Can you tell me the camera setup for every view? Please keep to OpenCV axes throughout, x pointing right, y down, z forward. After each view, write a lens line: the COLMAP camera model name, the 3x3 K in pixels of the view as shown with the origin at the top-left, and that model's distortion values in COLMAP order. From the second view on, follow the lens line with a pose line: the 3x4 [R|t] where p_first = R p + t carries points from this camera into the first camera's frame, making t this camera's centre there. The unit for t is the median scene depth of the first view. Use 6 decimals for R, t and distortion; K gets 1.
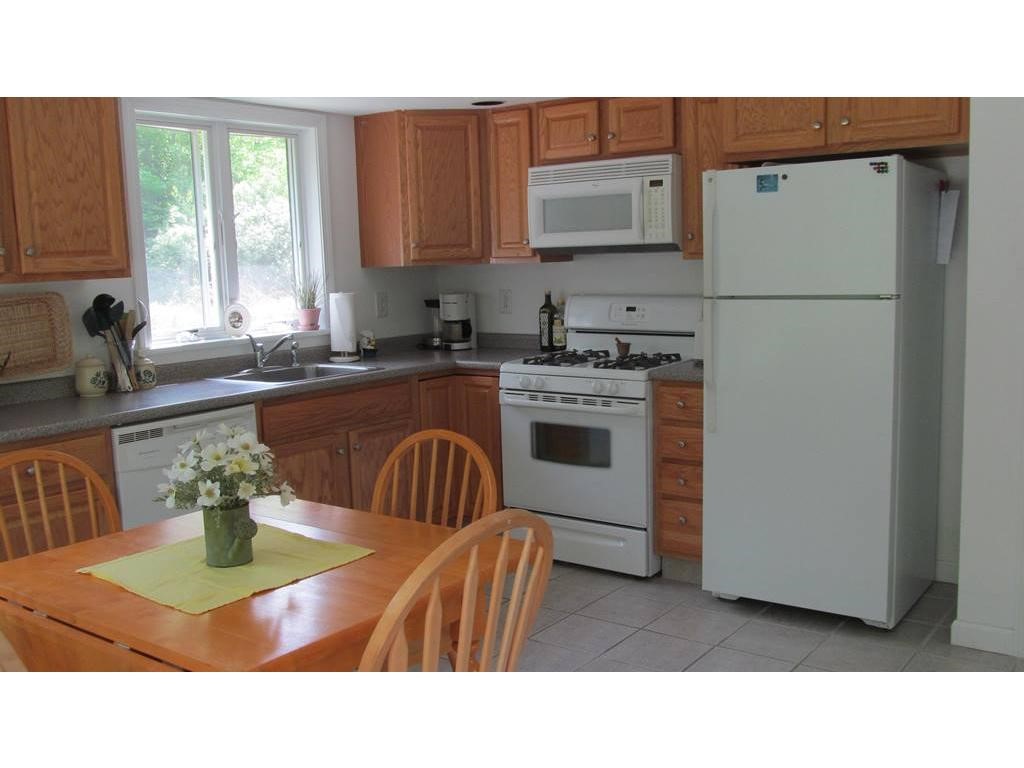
lens RADIAL K [[975.1, 0, 501.0], [0, 975.1, 383.4], [0, 0, 1]] dist [-0.061626, 0.007934]
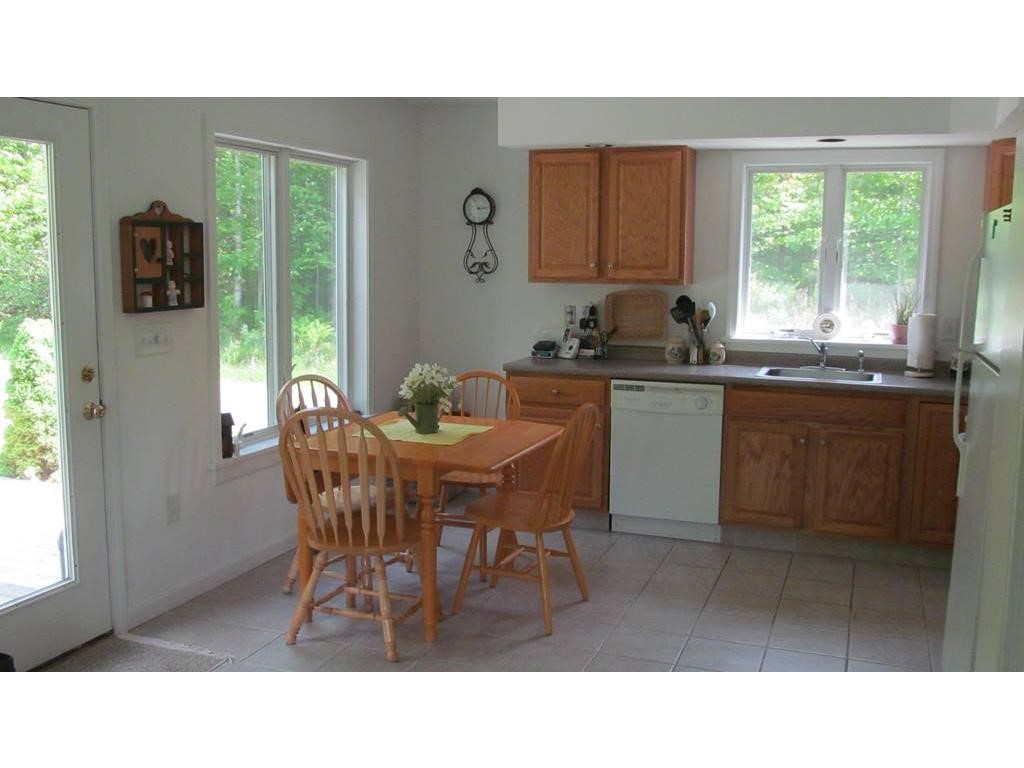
lens RADIAL K [[975.1, 0, 501.0], [0, 975.1, 383.4], [0, 0, 1]] dist [-0.061626, 0.007934]
pose [[0.278508, 0.163665, -0.946386, 0.937639], [-0.144782, 0.981268, 0.127090, -0.108745], [0.949459, 0.101624, 0.296987, 0.305941]]
